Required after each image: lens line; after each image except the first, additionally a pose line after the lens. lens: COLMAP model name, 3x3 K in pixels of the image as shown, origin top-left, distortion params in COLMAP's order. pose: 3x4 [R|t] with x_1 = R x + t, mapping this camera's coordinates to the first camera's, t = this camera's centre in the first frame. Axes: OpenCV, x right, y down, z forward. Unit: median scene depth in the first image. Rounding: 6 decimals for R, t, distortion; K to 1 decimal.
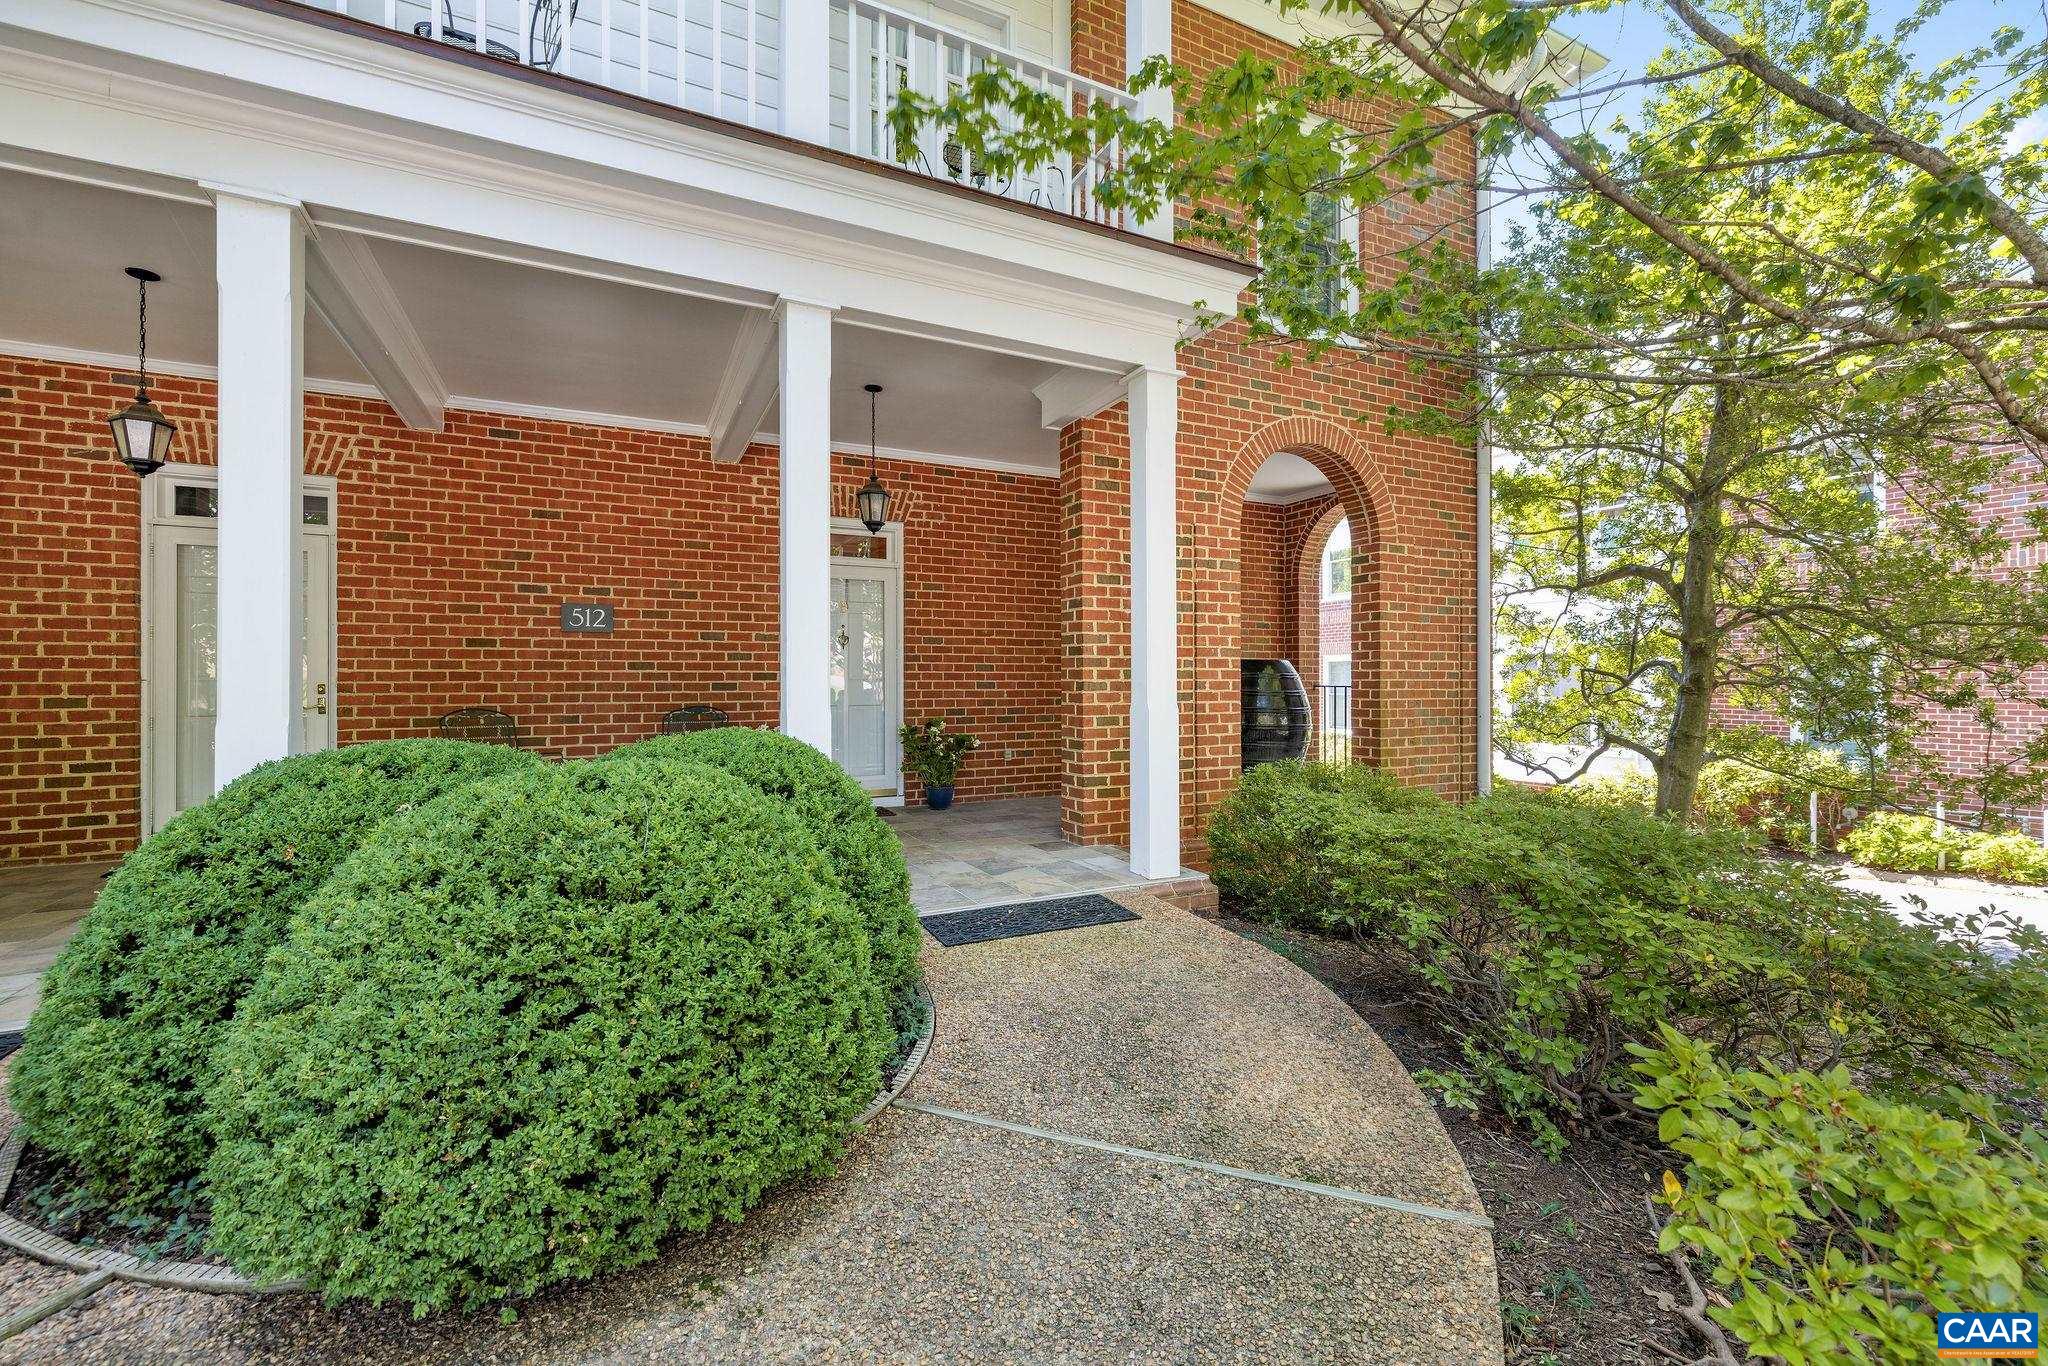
lens RADIAL K [[859.5, 0, 1023.5], [0, 859.5, 678.1], [0, 0, 1]] dist [0.003982, -0.000137]
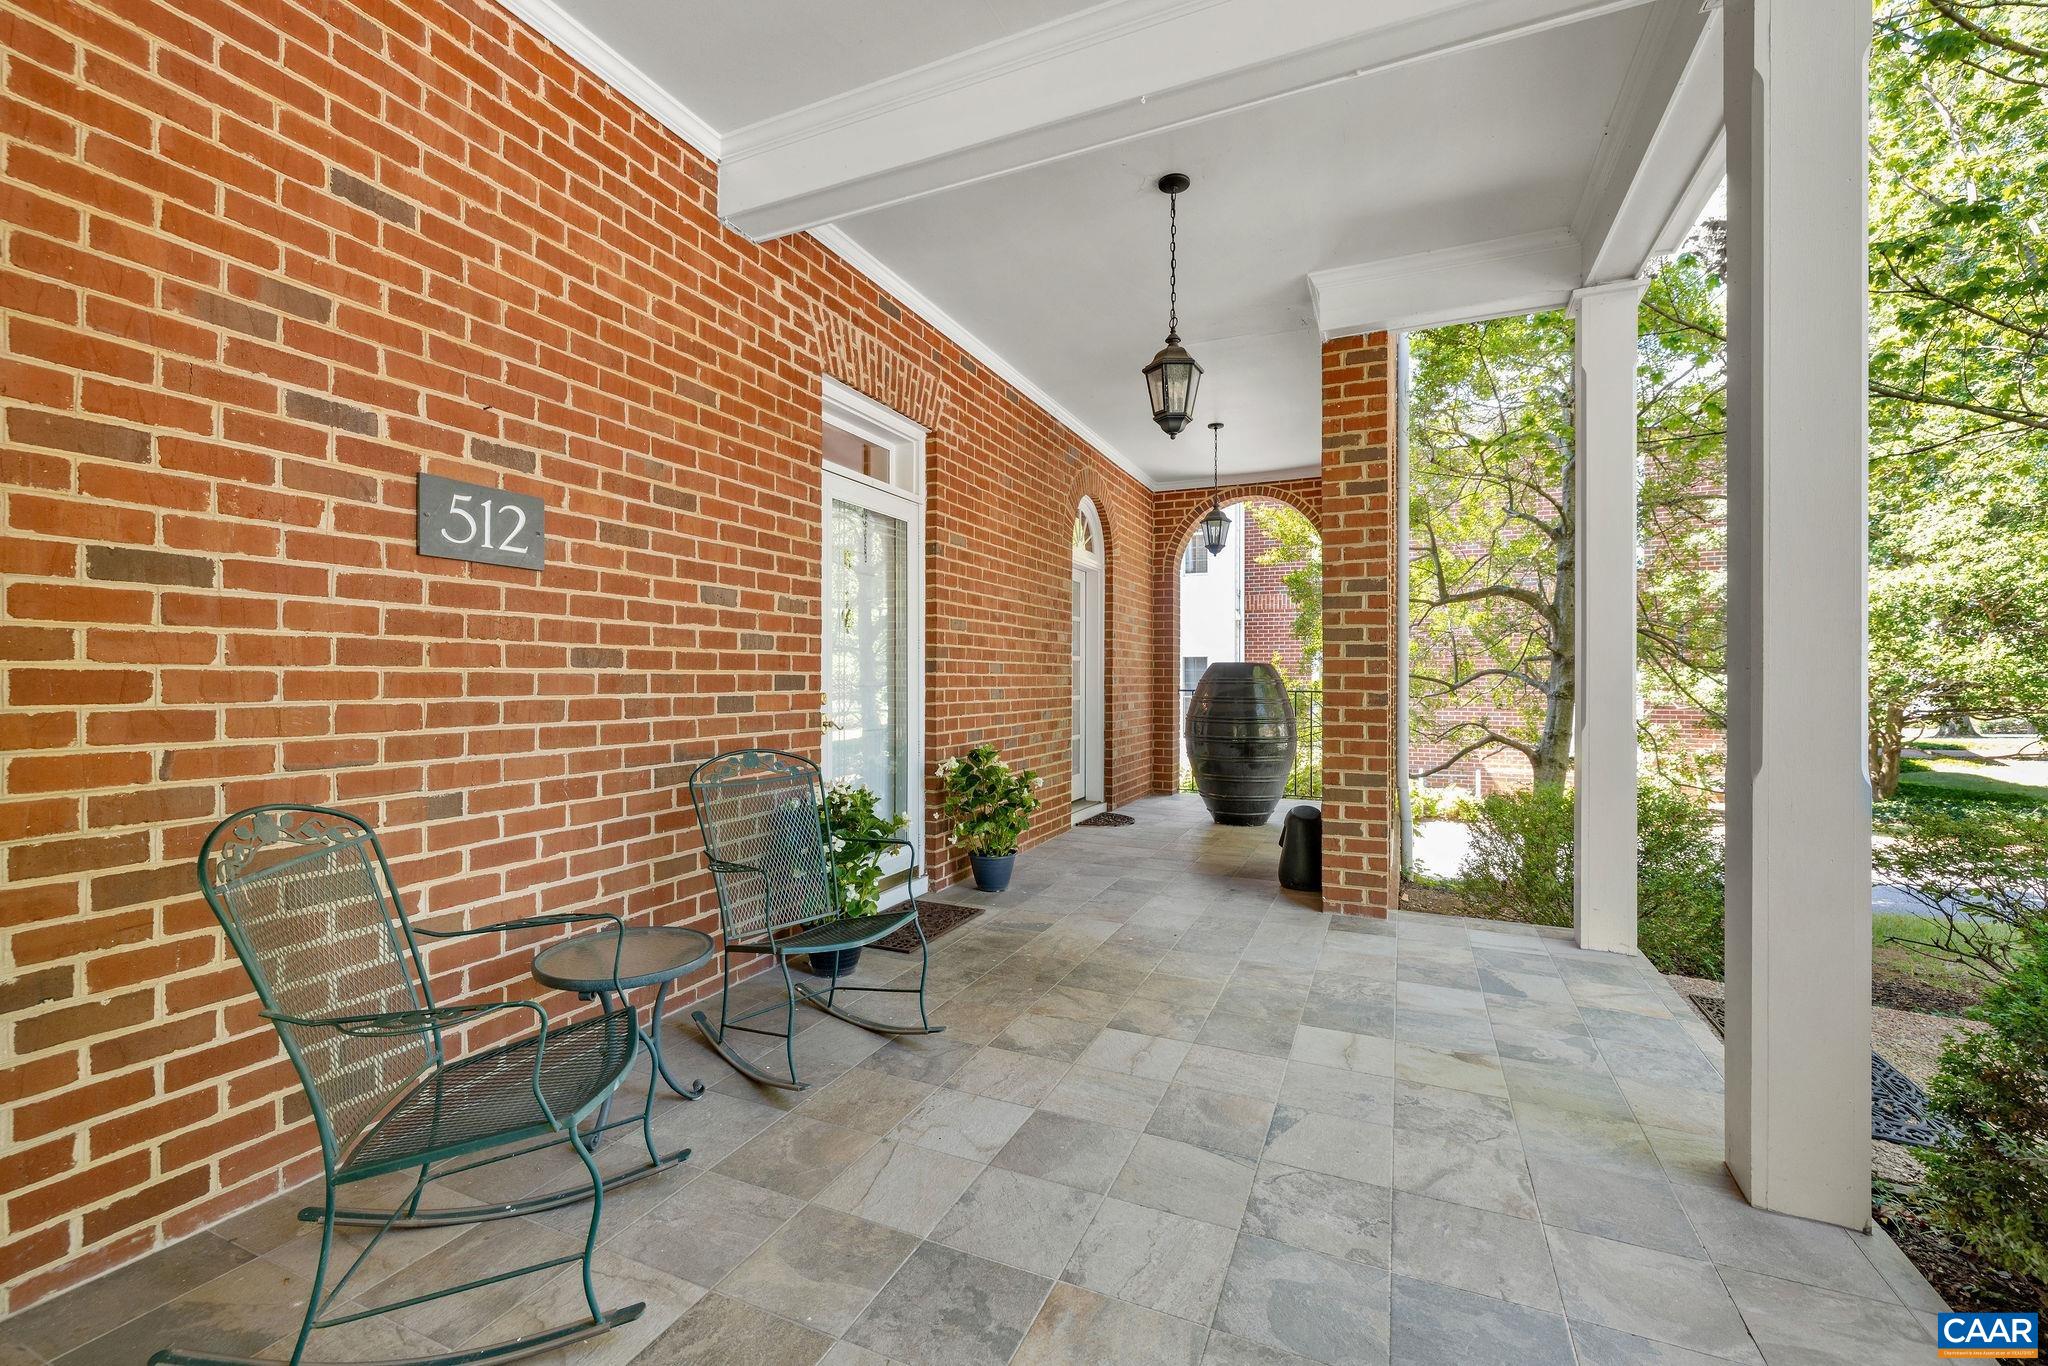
lens RADIAL K [[859.5, 0, 1021.7], [0, 859.5, 676.9], [0, 0, 1]] dist [0.003982, -0.000137]
pose [[0.762494, 0.005241, 0.646974, -0.680410], [-0.007639, 0.999970, 0.000903, -0.008590], [-0.646951, -0.005631, 0.762511, 0.684011]]
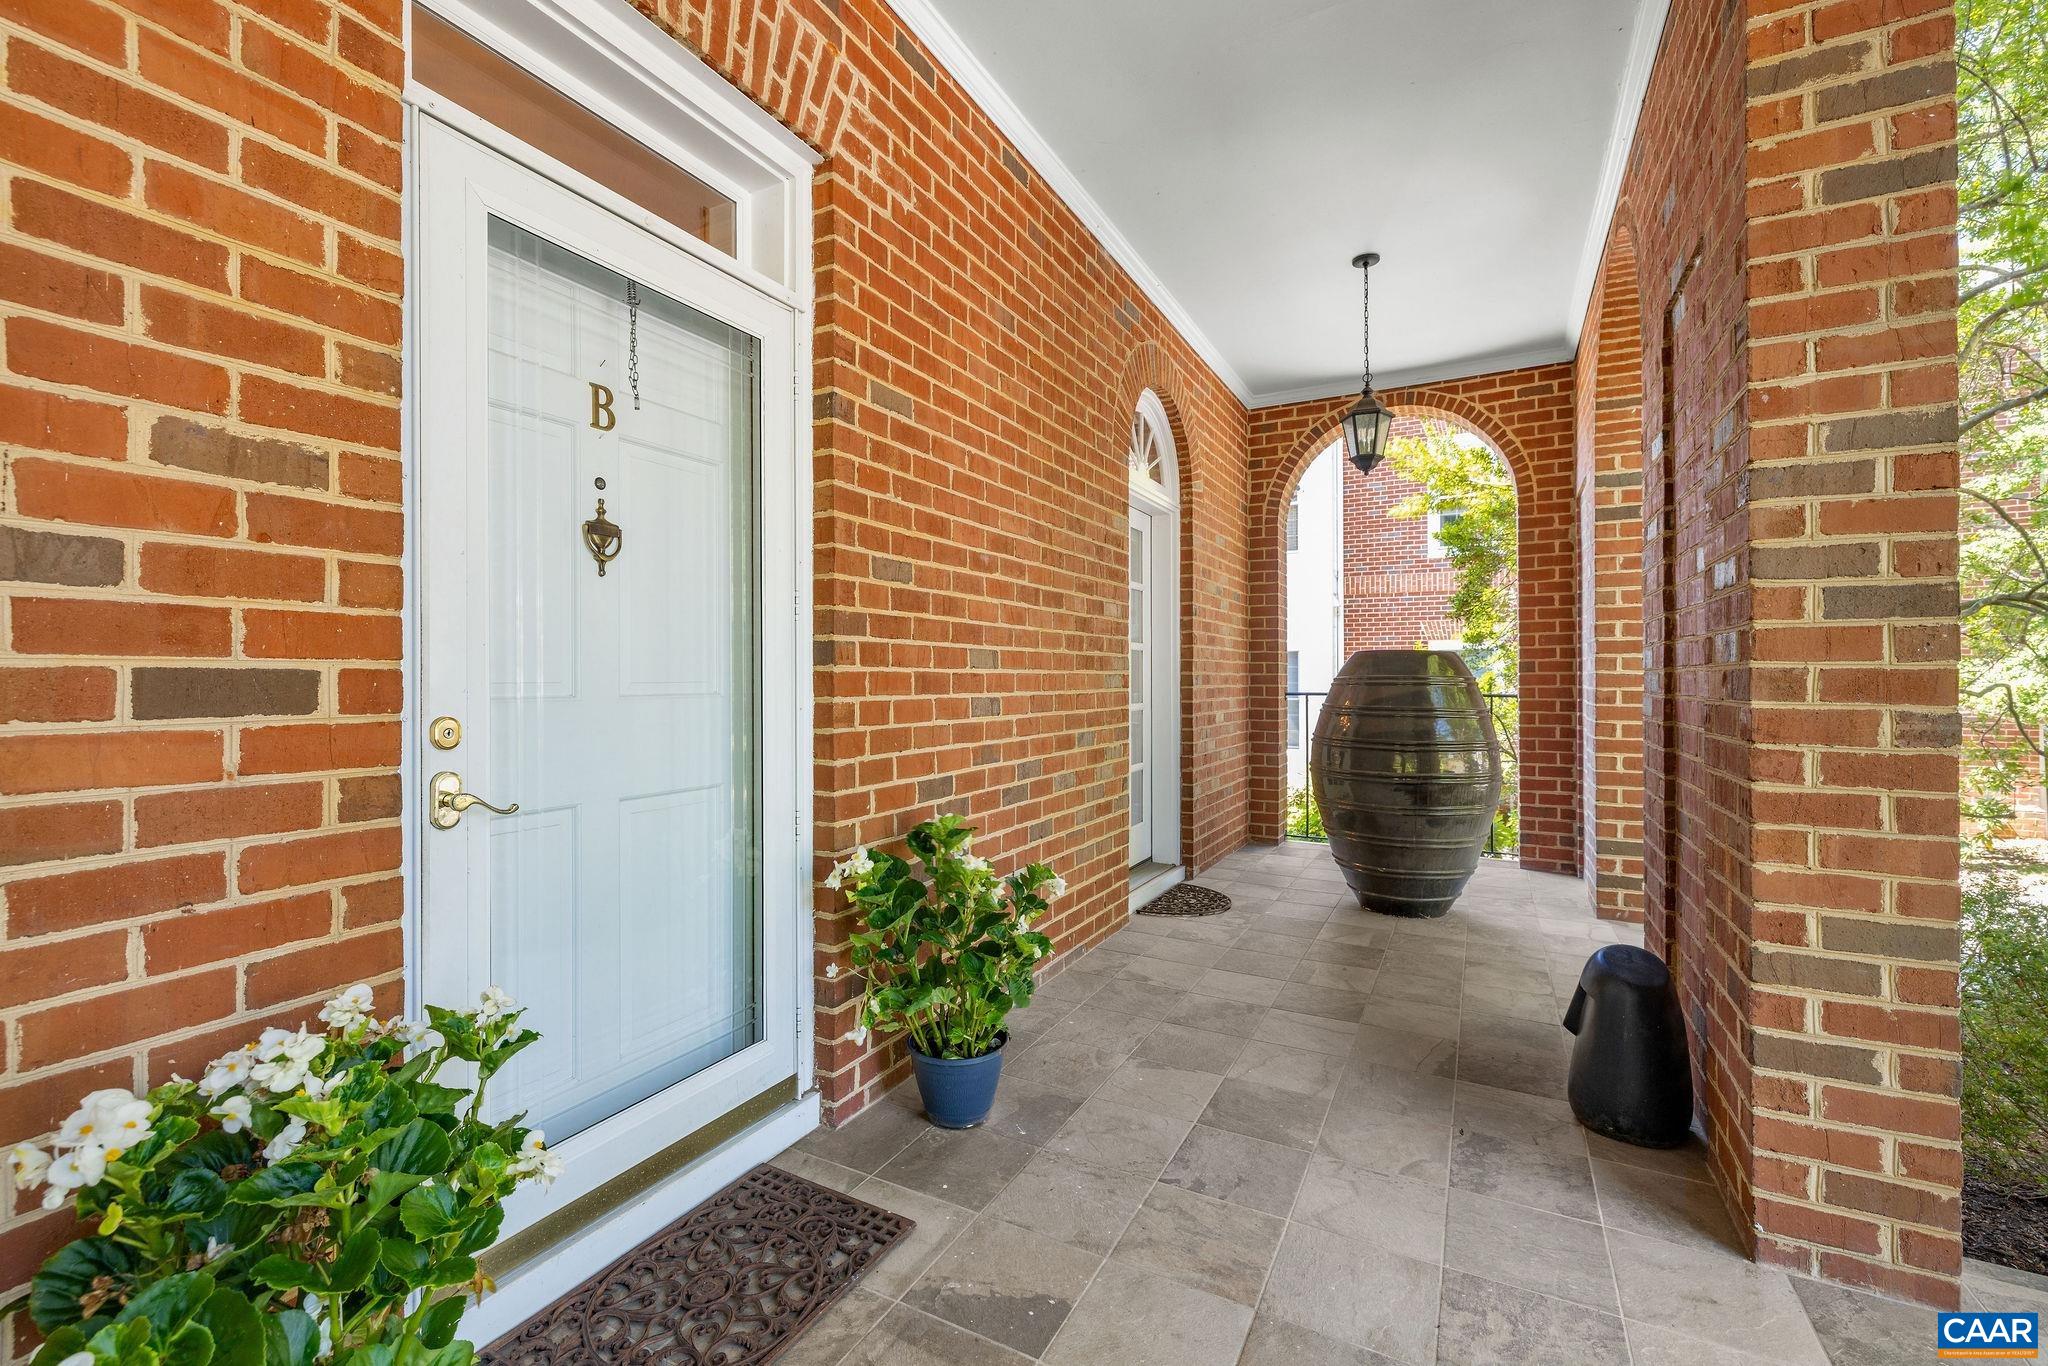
lens RADIAL K [[859.5, 0, 1021.0], [0, 859.5, 674.9], [0, 0, 1]] dist [0.003982, -0.000137]
pose [[0.809534, 0.003170, 0.587064, -0.357637], [-0.003664, 0.999993, -0.000348, -0.007274], [-0.587061, -0.001870, 0.809541, 1.011788]]
